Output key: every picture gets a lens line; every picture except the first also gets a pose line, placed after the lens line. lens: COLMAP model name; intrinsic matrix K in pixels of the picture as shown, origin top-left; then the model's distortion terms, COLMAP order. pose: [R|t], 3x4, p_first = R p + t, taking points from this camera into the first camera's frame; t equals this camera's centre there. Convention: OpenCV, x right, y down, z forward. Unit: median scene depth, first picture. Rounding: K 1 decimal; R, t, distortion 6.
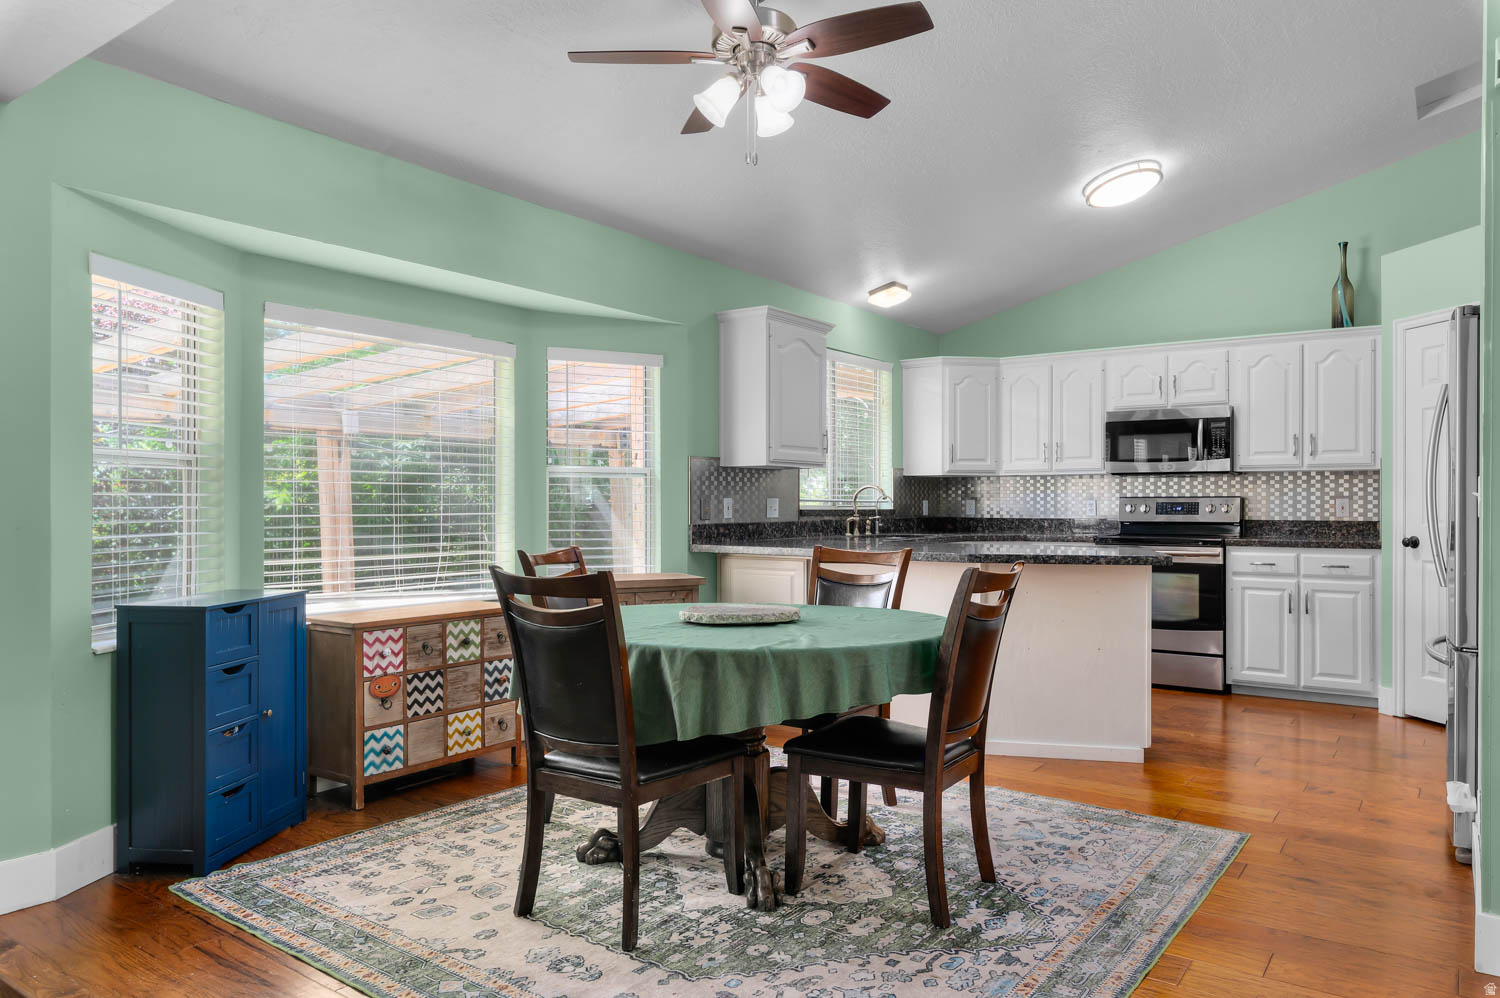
lens RADIAL K [[982.9, 0, 751.9], [0, 982.9, 502.5], [0, 0, 1]] dist [-0.007291, -0.005171]
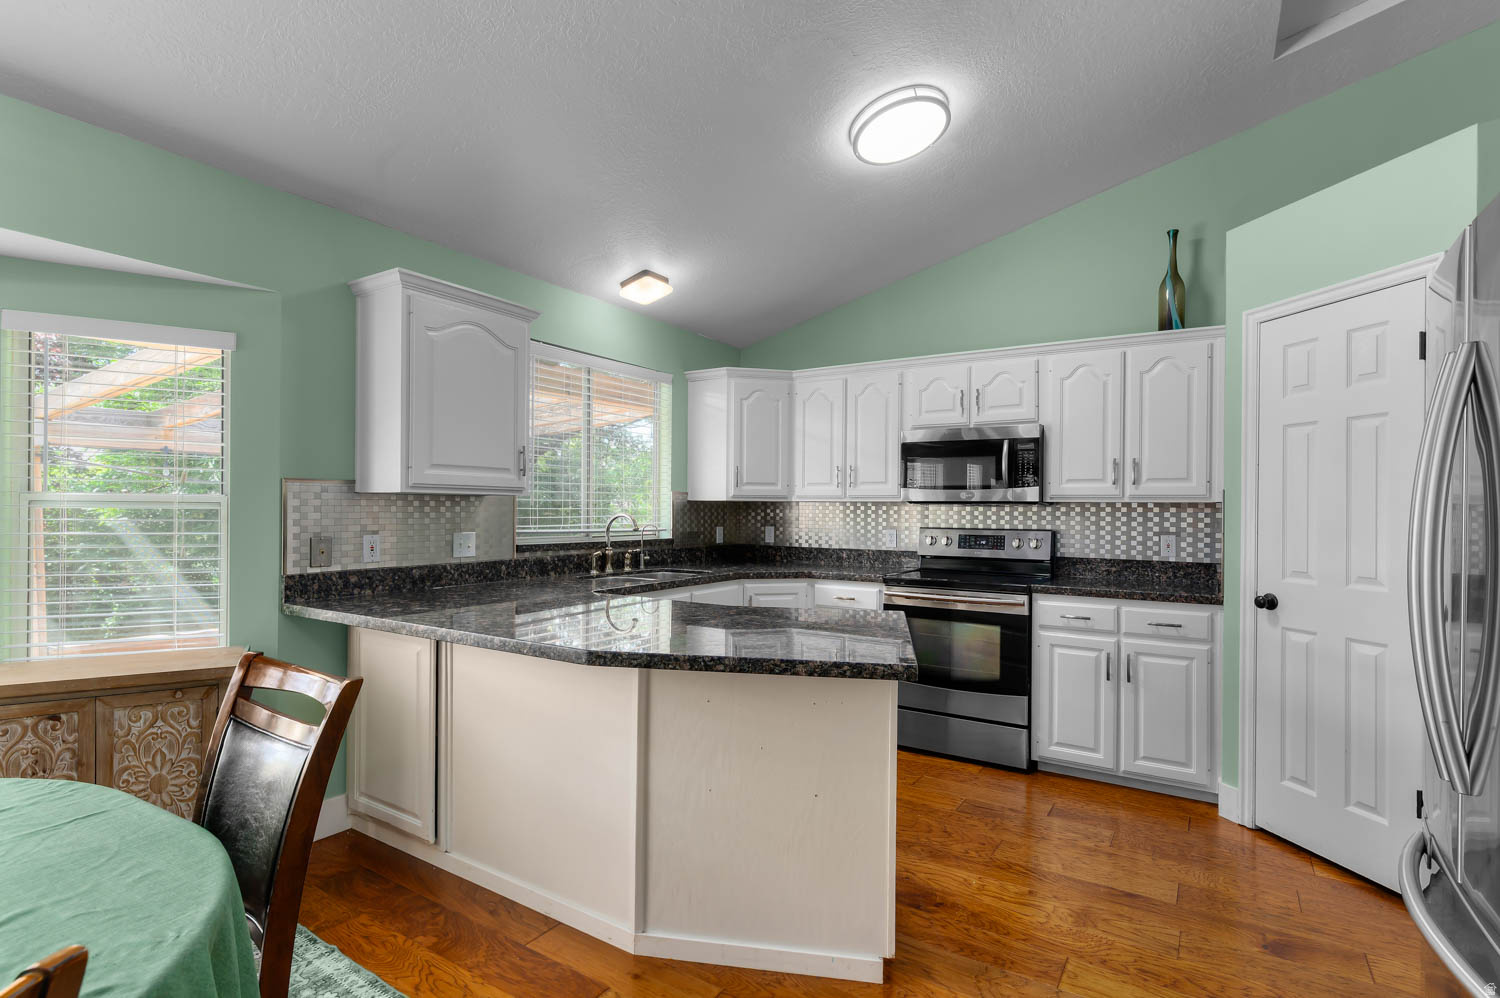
lens RADIAL K [[722.8, 0, 753.2], [0, 722.8, 506.7], [0, 0, 1]] dist [-0.001265, -0.000144]
pose [[0.998402, 0.008551, 0.055855, 0.214616], [-0.008442, 0.999962, -0.002191, -0.024905], [-0.055871, 0.001716, 0.998437, 0.406332]]
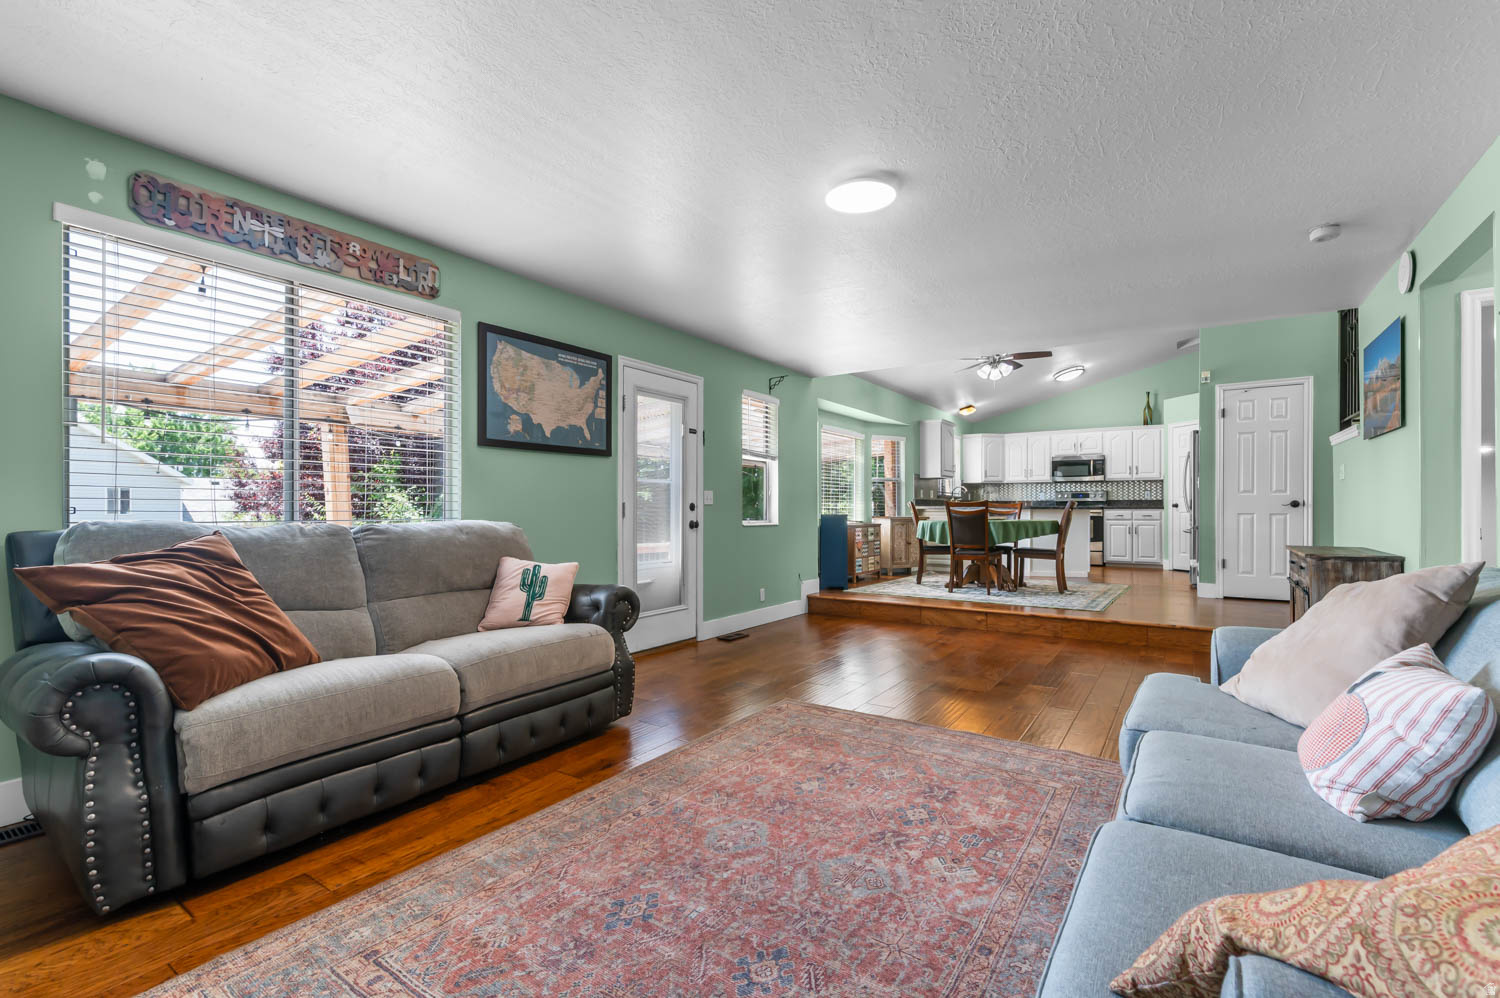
lens RADIAL K [[649.3, 0, 752.3], [0, 649.3, 502.6], [0, 0, 1]] dist [0.005699, 0.000015]
pose [[0.999601, -0.000193, 0.028239, -0.492336], [0.000509, 0.999937, -0.011175, 0.046100], [-0.028235, 0.011185, 0.999539, -0.690956]]
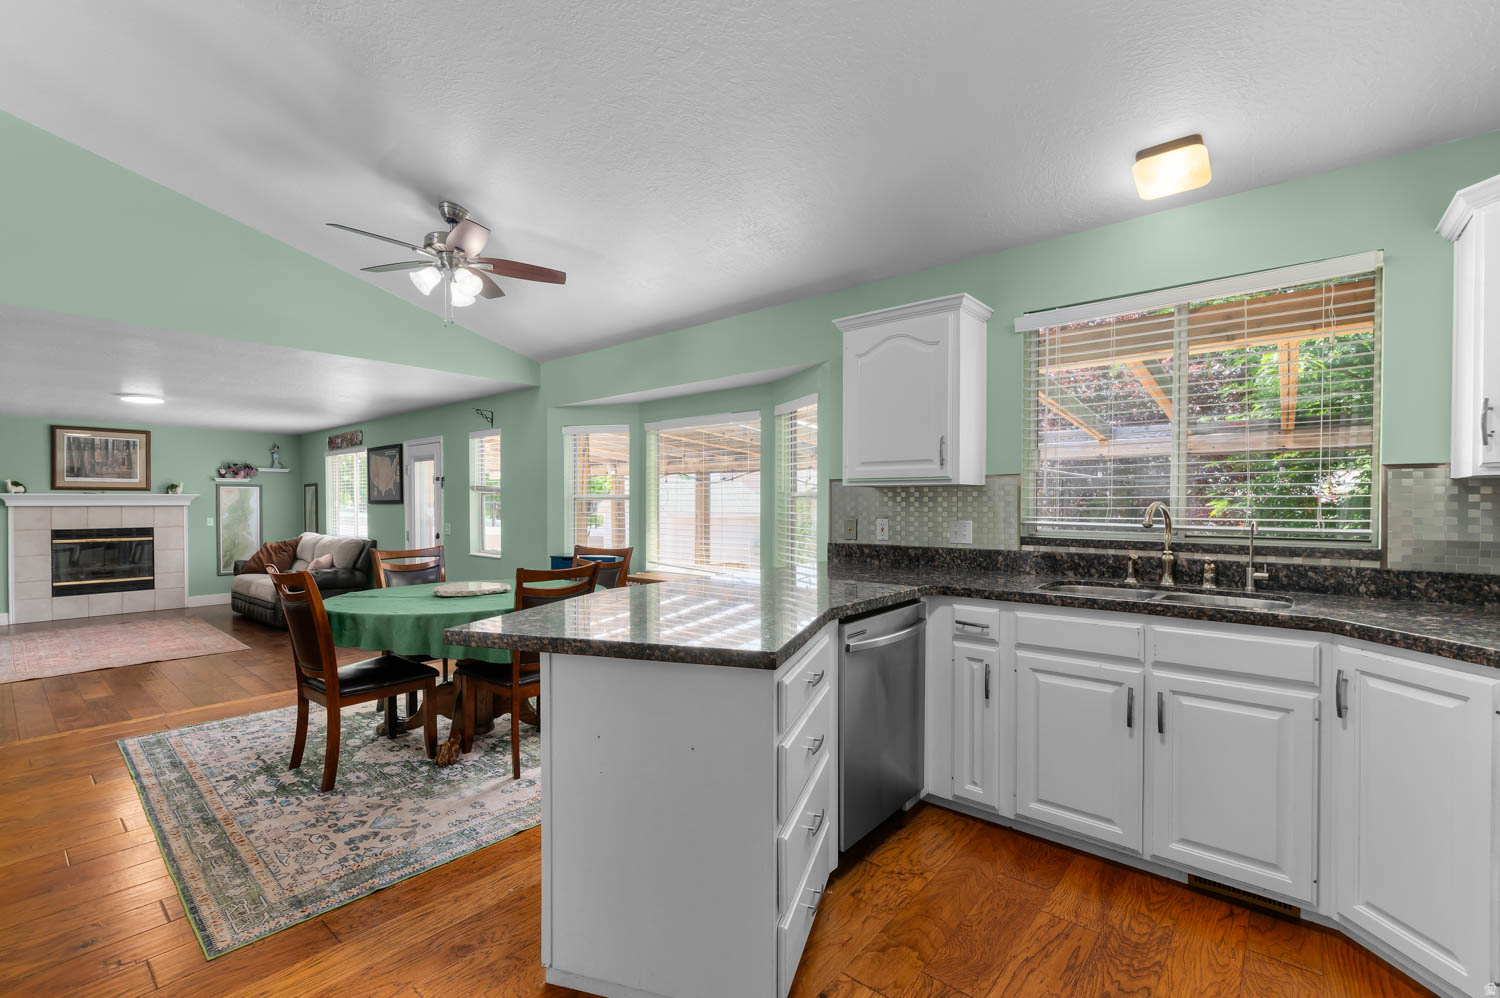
lens RADIAL K [[649.3, 0, 756.2], [0, 649.3, 501.5], [0, 0, 1]] dist [0.005699, 0.000015]
pose [[-0.073165, 0.000723, -0.997320, 0.579014], [0.001106, 0.999999, 0.000644, -0.020616], [0.997319, -0.001056, -0.073166, 0.852870]]
